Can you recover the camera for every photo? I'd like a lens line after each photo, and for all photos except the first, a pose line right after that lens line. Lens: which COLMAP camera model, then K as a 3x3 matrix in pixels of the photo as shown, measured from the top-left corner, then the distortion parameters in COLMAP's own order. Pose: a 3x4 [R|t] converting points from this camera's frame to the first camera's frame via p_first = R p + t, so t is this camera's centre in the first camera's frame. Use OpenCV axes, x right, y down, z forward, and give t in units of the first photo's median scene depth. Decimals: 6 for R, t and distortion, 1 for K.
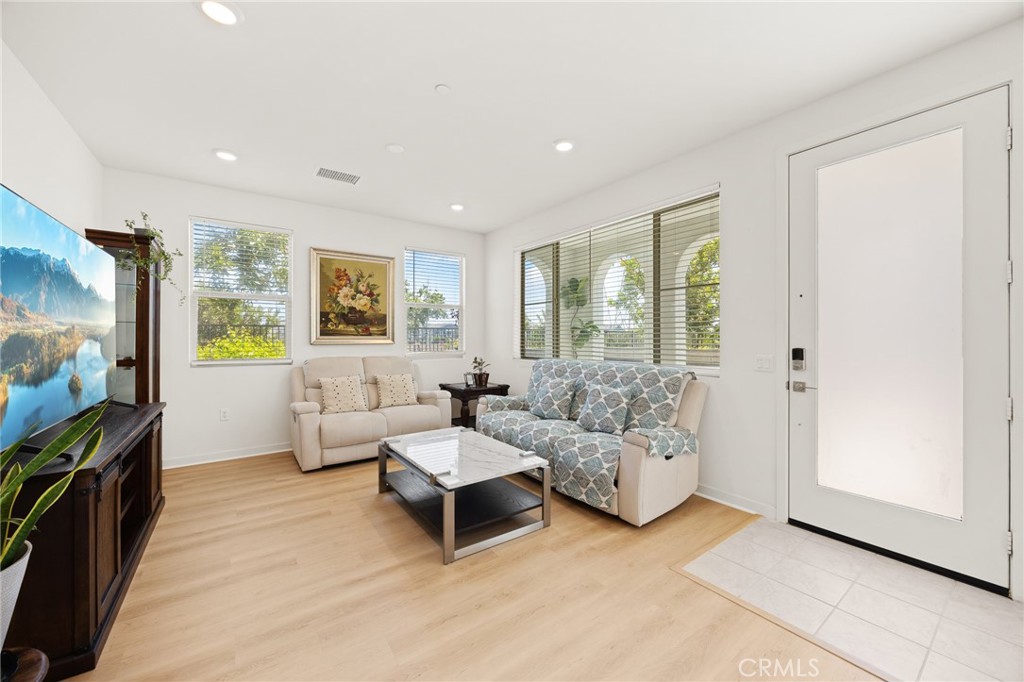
lens RADIAL K [[392.1, 0, 513.7], [0, 392.1, 337.2], [0, 0, 1]] dist [-0.001509, -0.000089]
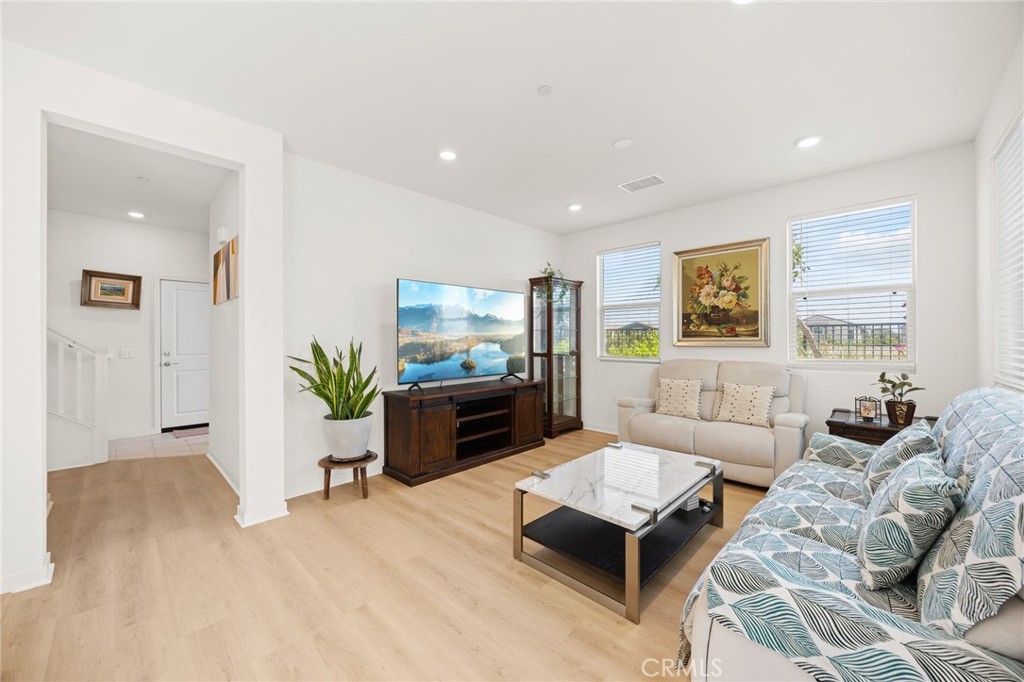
lens RADIAL K [[392.1, 0, 513.7], [0, 392.1, 337.2], [0, 0, 1]] dist [-0.001509, -0.000089]
pose [[0.195634, -0.000828, -0.980677, 0.397452], [0.012552, 0.999920, 0.001660, -0.011259], [0.980597, -0.012635, 0.195629, 0.365313]]
